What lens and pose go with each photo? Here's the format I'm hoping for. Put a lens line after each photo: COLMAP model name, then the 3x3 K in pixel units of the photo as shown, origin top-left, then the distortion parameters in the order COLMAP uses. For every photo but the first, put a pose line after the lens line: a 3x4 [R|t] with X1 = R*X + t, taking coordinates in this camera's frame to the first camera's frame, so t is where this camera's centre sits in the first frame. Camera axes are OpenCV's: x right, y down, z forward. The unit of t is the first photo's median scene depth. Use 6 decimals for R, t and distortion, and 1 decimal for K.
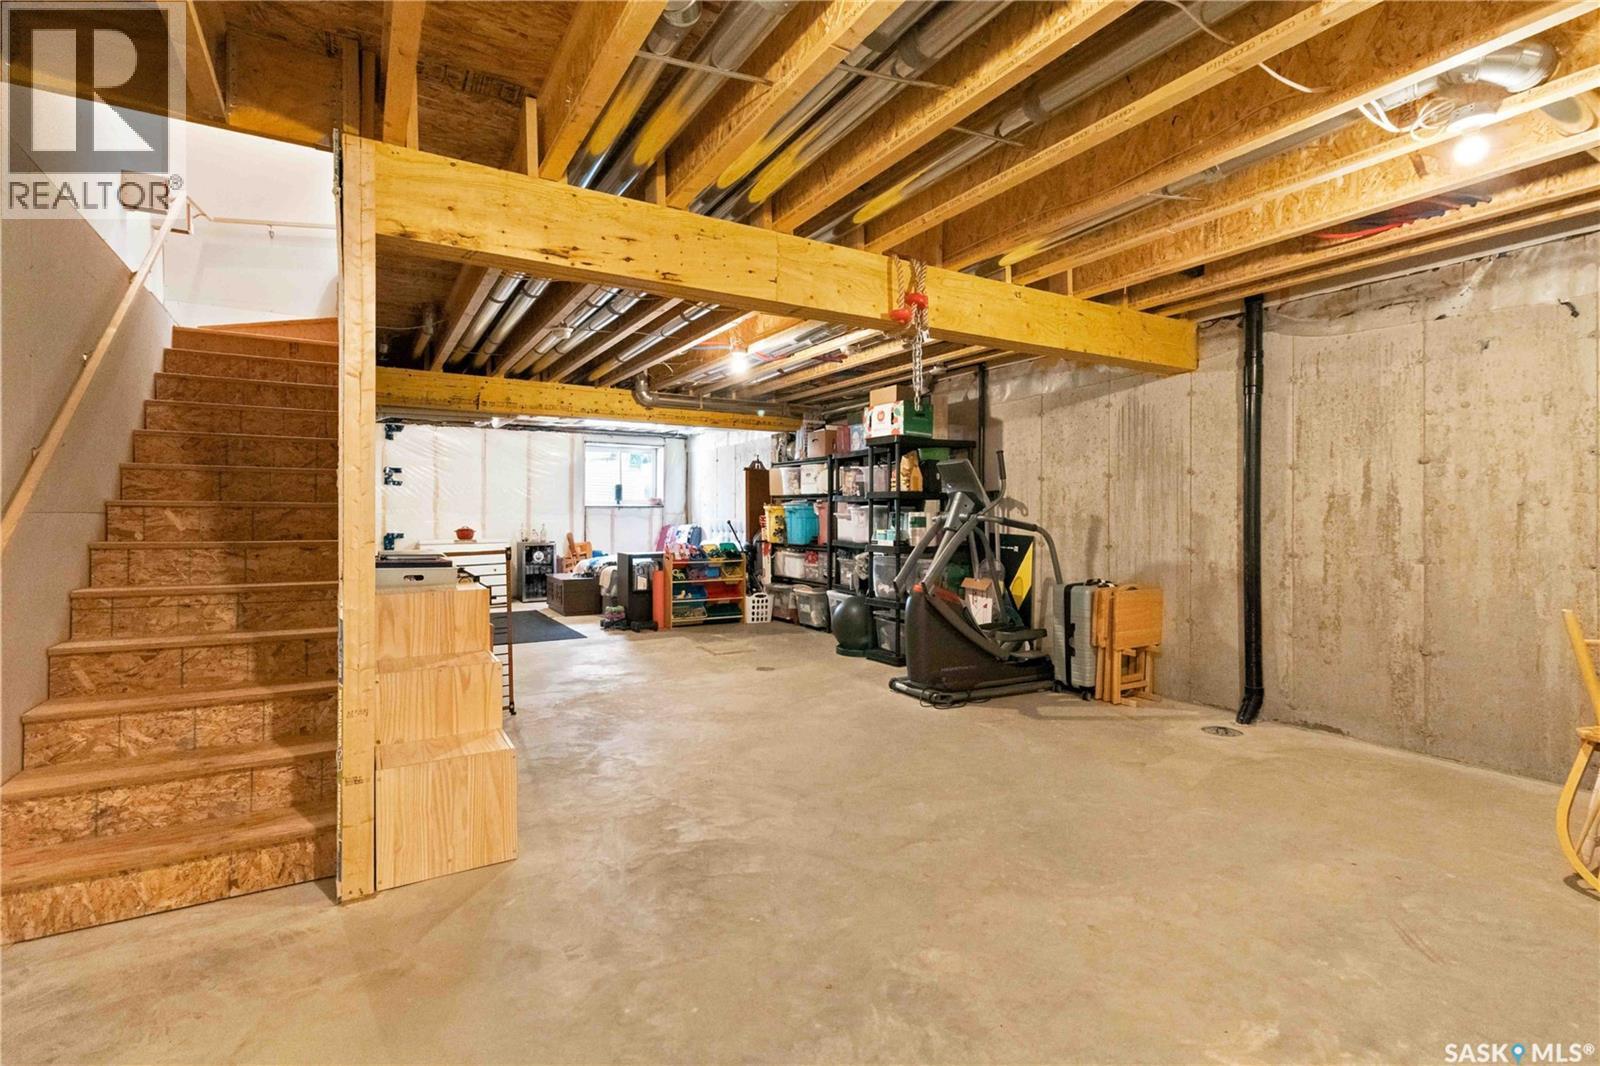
lens RADIAL K [[743.0, 0, 798.9], [0, 743.0, 512.1], [0, 0, 1]] dist [0.003416, -0.000216]
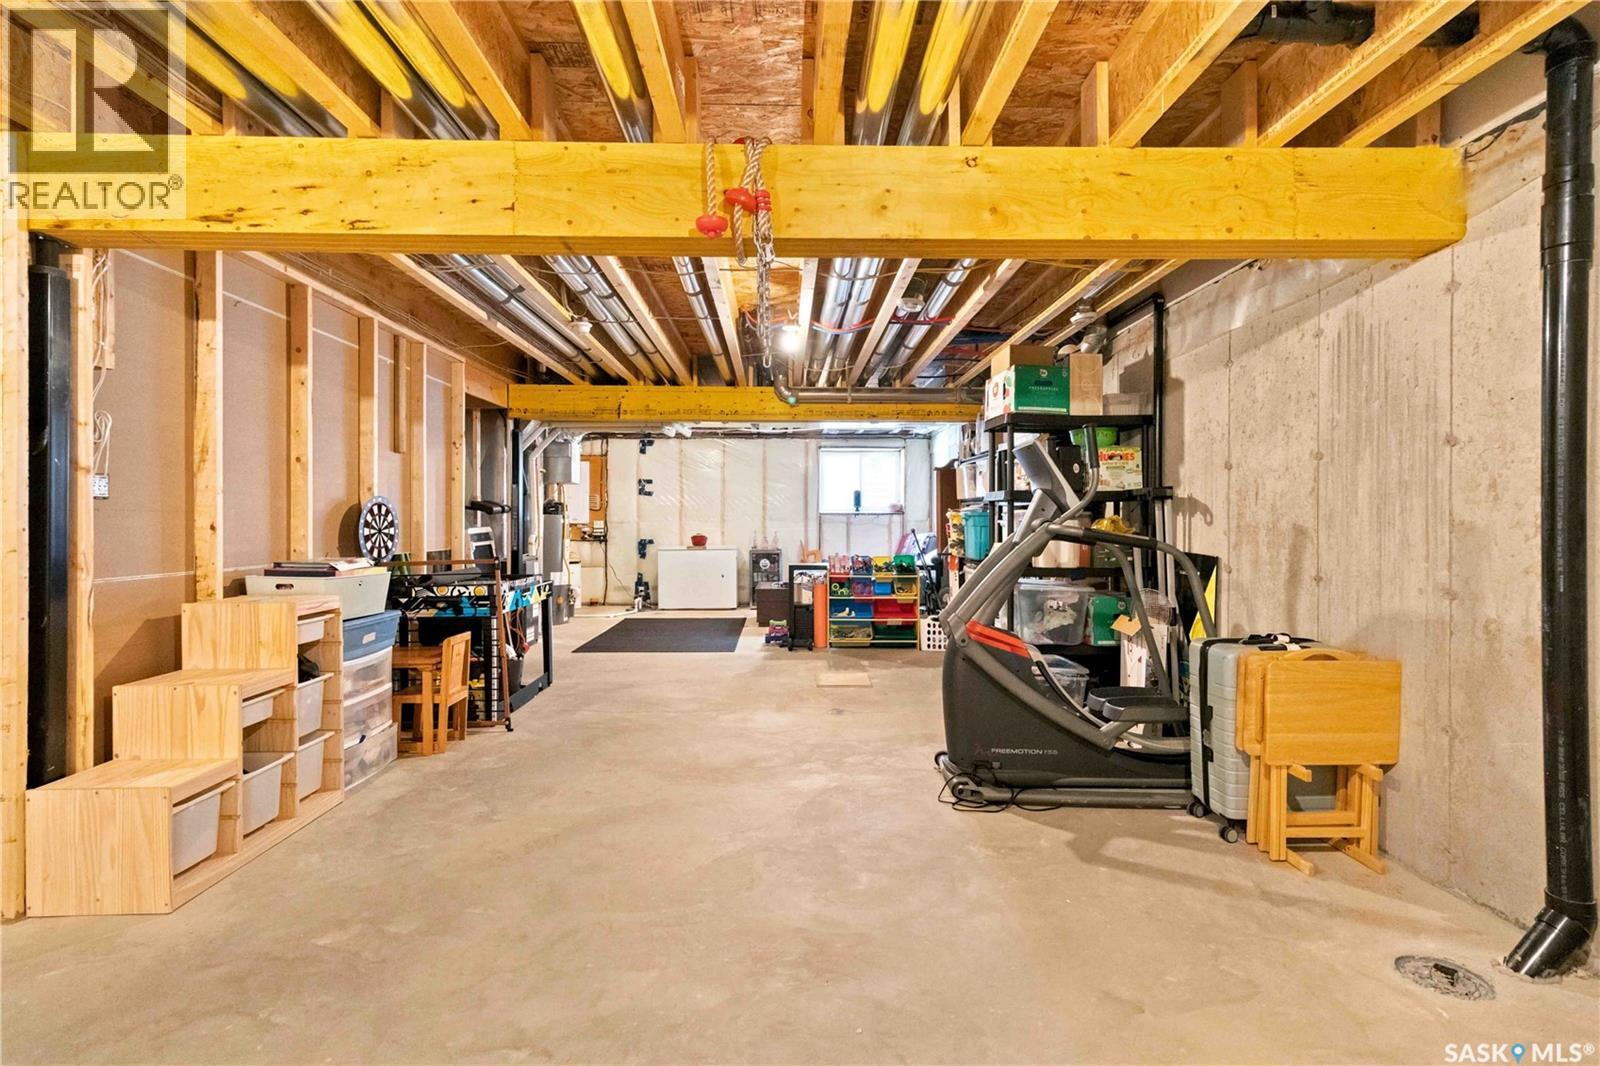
lens RADIAL K [[741.8, 0, 799.4], [0, 741.8, 521.1], [0, 0, 1]] dist [0.003783, -0.000592]
pose [[0.870287, -0.000101, -0.492545, 0.346751], [0.001226, 0.999997, 0.001962, 0.000024], [0.492543, -0.002311, 0.870285, 0.296386]]
